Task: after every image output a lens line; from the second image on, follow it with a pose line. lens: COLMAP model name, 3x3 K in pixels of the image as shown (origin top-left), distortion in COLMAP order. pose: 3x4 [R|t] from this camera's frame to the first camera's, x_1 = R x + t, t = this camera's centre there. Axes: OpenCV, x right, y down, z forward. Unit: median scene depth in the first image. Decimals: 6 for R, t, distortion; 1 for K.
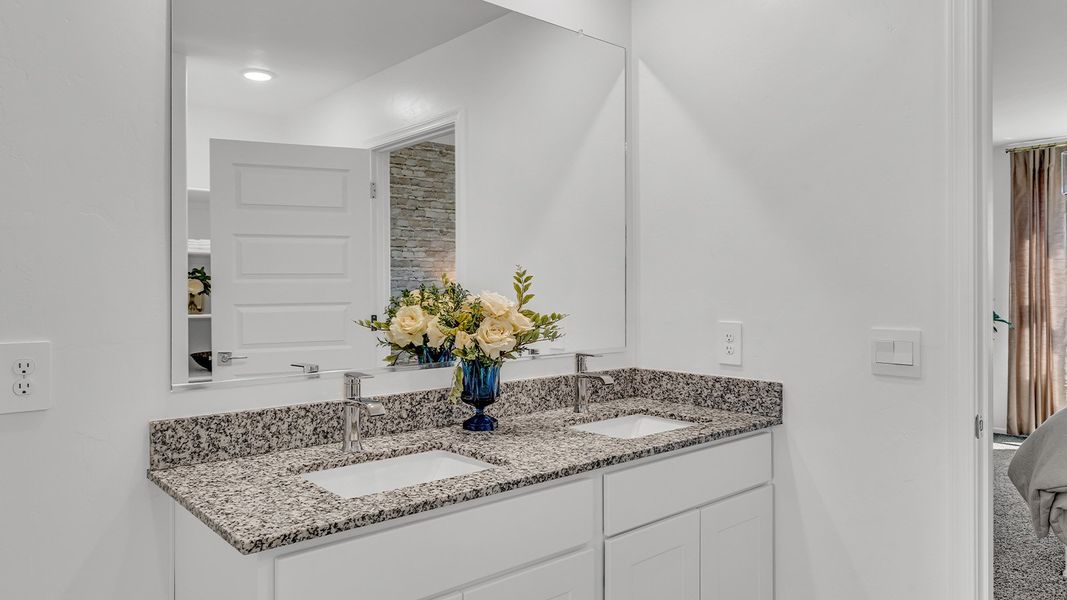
lens RADIAL K [[698.5, 0, 533.5], [0, 698.5, 300.0], [0, 0, 1]] dist [-0.002766, 0.000841]
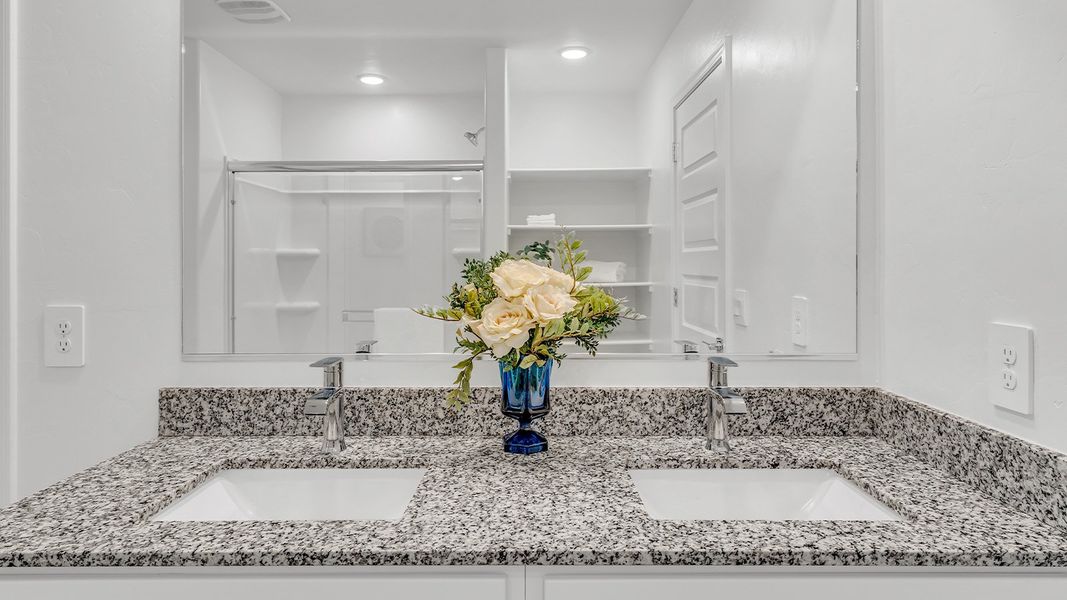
lens RADIAL K [[642.4, 0, 531.3], [0, 642.4, 270.0], [0, 0, 1]] dist [0.003566, 0.002008]
pose [[0.753994, 0.008054, -0.656832, 0.393284], [-0.010789, 0.999942, -0.000123, -0.004327], [0.656792, 0.007179, 0.754037, 0.520478]]
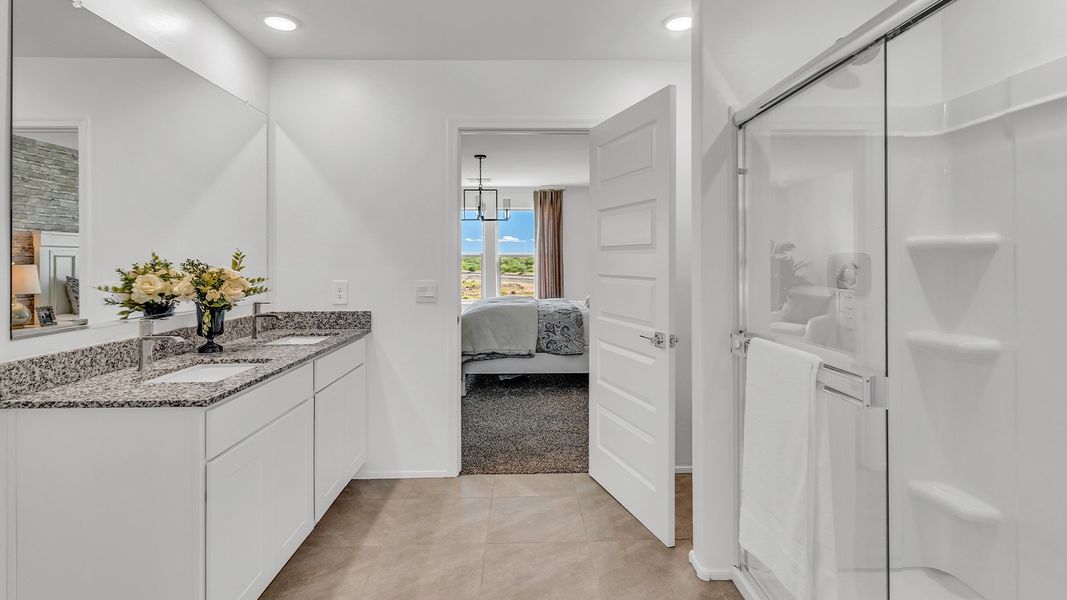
lens RADIAL K [[509.0, 0, 534.2], [0, 509.0, 265.5], [0, 0, 1]] dist [0.000570, -0.000098]
pose [[0.637957, -0.001671, 0.770071, -0.521562], [0.009961, 0.999932, -0.006081, 0.003964], [-0.770008, 0.011550, 0.637930, -0.314640]]
